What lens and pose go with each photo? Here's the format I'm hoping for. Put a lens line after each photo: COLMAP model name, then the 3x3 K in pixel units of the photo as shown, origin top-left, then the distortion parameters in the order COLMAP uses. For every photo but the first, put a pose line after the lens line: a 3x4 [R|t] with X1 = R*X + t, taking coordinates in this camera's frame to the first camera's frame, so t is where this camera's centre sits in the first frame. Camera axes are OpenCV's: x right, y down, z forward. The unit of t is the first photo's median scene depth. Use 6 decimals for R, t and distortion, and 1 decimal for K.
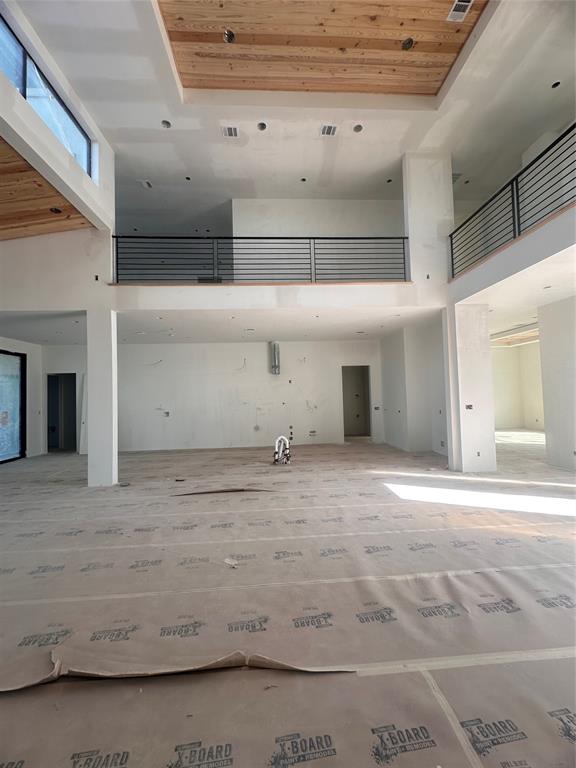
lens RADIAL K [[306.2, 0, 291.7], [0, 306.2, 385.3], [0, 0, 1]] dist [0.001750, -0.001750]
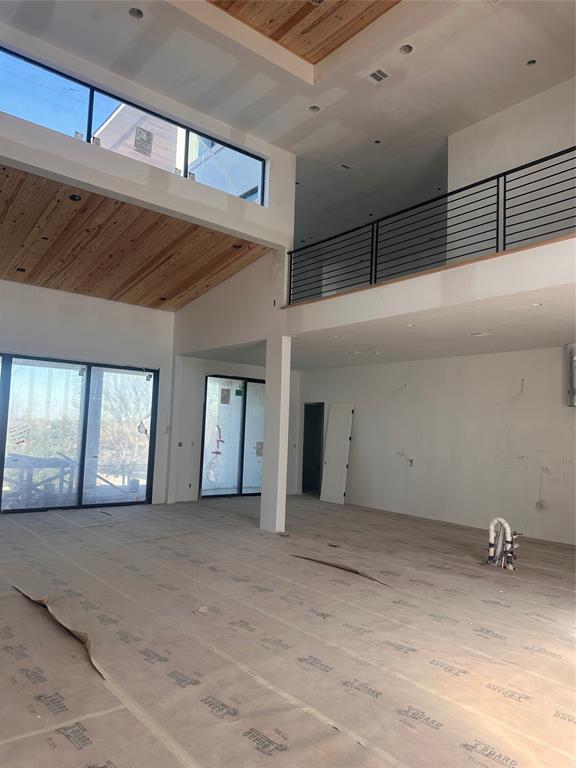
lens RADIAL K [[541.4, 0, 284.2], [0, 541.4, 389.2], [0, 0, 1]] dist [0.067869, -0.061764]
pose [[0.579570, -0.015152, -0.814781, 0.847550], [-0.023749, 0.999088, -0.035473, -0.040418], [0.814576, 0.039909, 0.578682, 0.109247]]
